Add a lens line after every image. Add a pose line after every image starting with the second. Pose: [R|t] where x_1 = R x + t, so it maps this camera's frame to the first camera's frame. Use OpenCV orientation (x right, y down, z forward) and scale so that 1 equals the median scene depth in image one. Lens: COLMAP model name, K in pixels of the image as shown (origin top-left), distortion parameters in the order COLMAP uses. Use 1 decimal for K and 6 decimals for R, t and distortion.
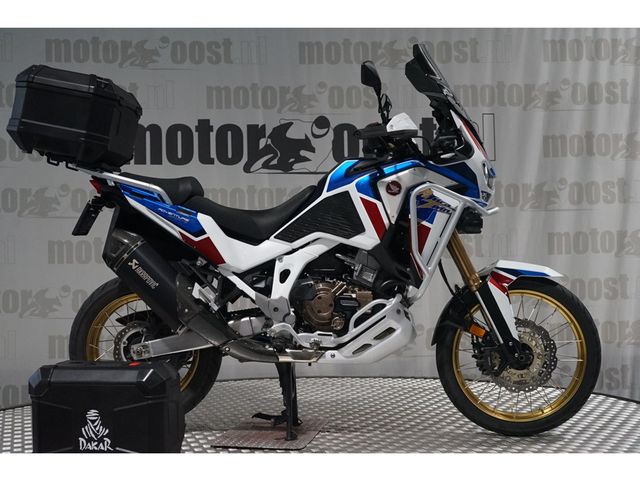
lens RADIAL K [[959.3, 0, 318.6], [0, 959.3, 239.3], [0, 0, 1]] dist [0.013885, 0.000000]
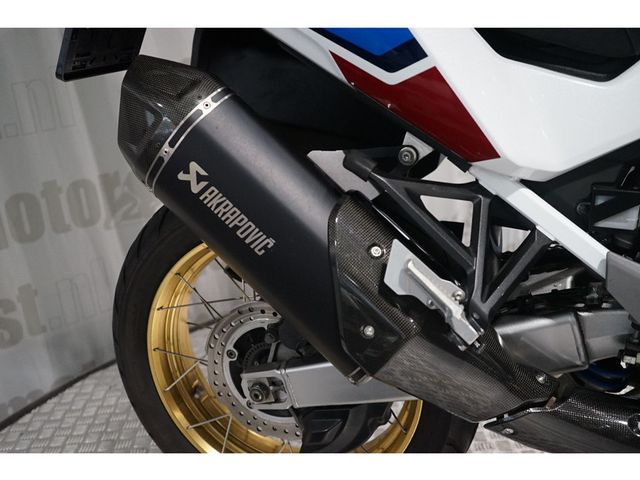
lens RADIAL K [[706.8, 0, 321.7], [0, 706.8, 240.5], [0, 0, 1]] dist [0.018019, 0.000000]
pose [[0.959476, -0.000798, -0.281789, -0.087825], [0.085910, 0.953218, 0.289820, -0.016789], [0.268375, -0.302284, 0.914658, 0.784501]]
